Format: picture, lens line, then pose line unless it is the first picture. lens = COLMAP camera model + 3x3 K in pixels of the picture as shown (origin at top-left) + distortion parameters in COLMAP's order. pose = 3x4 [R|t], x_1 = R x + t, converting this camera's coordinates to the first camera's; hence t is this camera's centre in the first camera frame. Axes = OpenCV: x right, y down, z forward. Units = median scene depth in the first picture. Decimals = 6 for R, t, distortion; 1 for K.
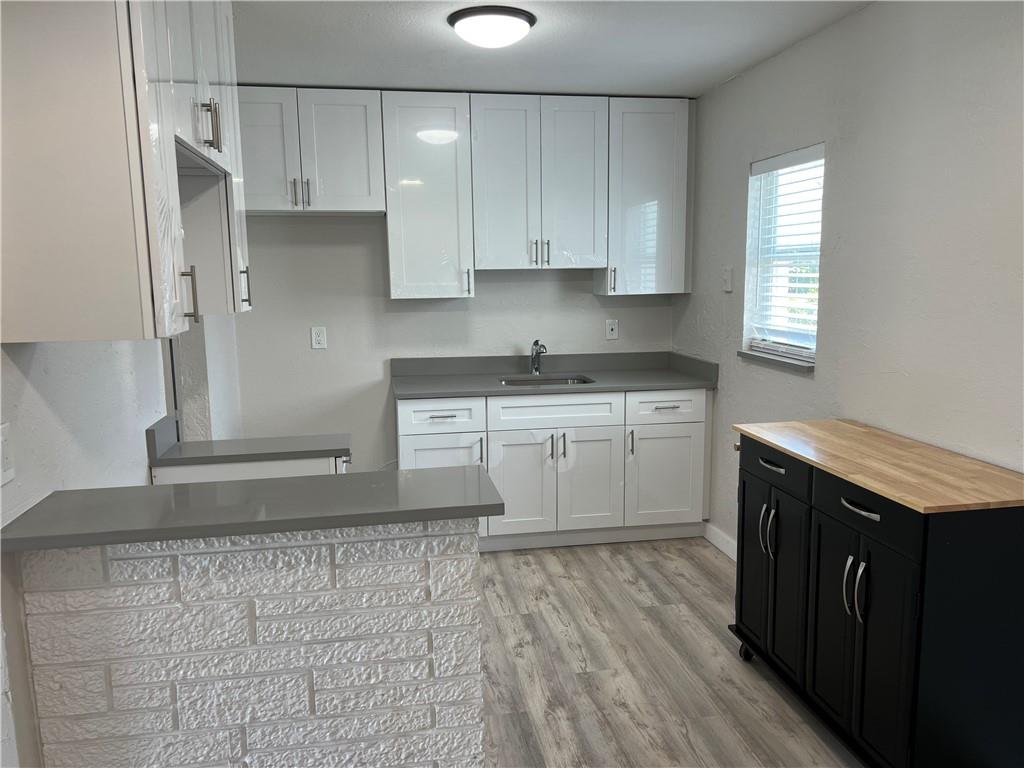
lens RADIAL K [[772.5, 0, 511.7], [0, 772.5, 387.3], [0, 0, 1]] dist [0.066609, -0.076845]
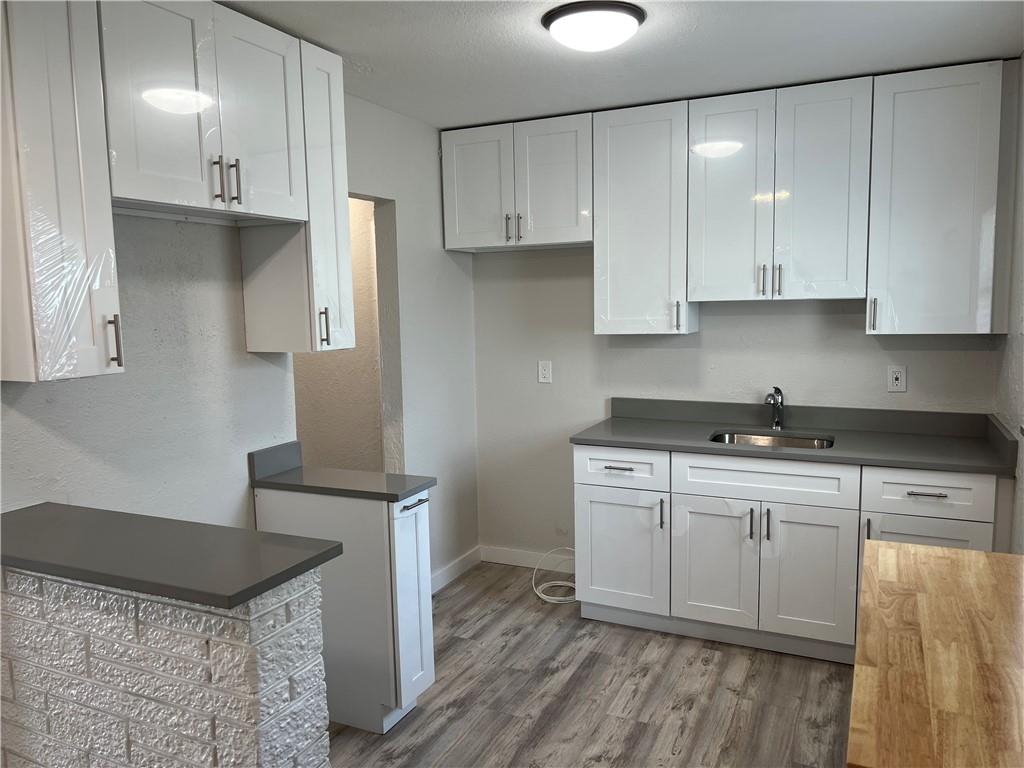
lens RADIAL K [[772.5, 0, 512.6], [0, 772.5, 389.8], [0, 0, 1]] dist [0.066609, -0.076845]
pose [[0.813686, 0.063251, -0.577853, 0.313298], [-0.076333, 0.997081, 0.001653, -0.043843], [0.576271, 0.042764, 0.816139, 0.199689]]
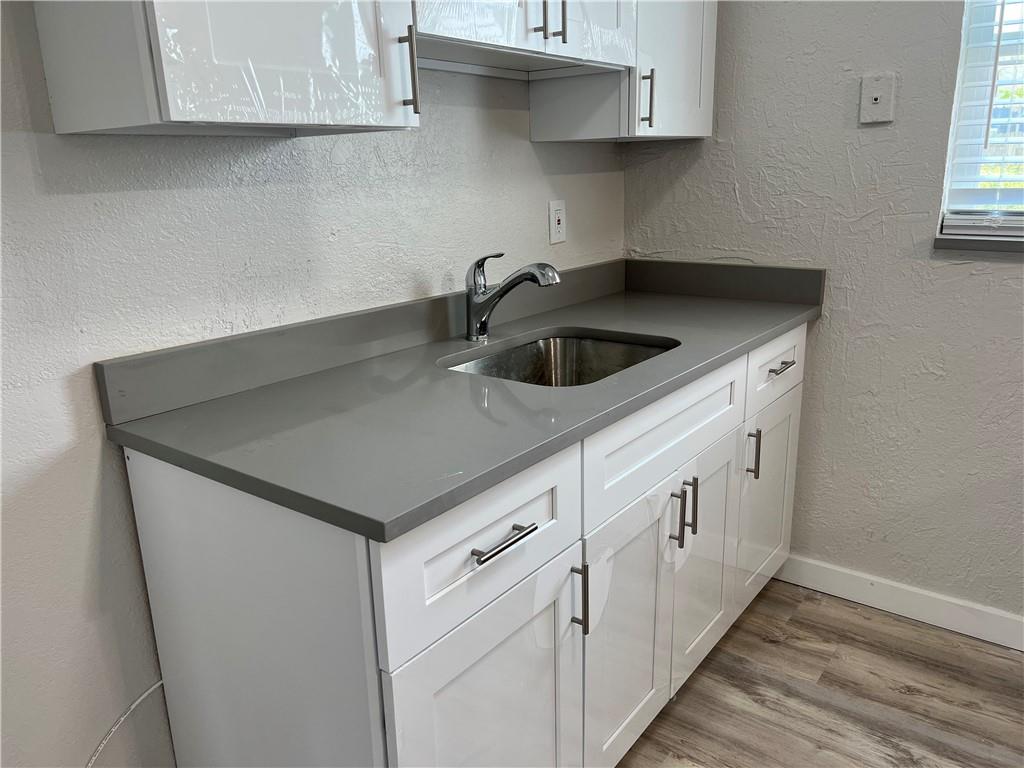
lens RADIAL K [[772.5, 0, 527.3], [0, 772.5, 386.7], [0, 0, 1]] dist [0.066609, -0.076845]
pose [[0.731124, -0.193612, 0.654196, -0.255493], [0.120028, 0.980434, 0.156021, -0.061259], [-0.671604, -0.035549, 0.740057, 0.775565]]
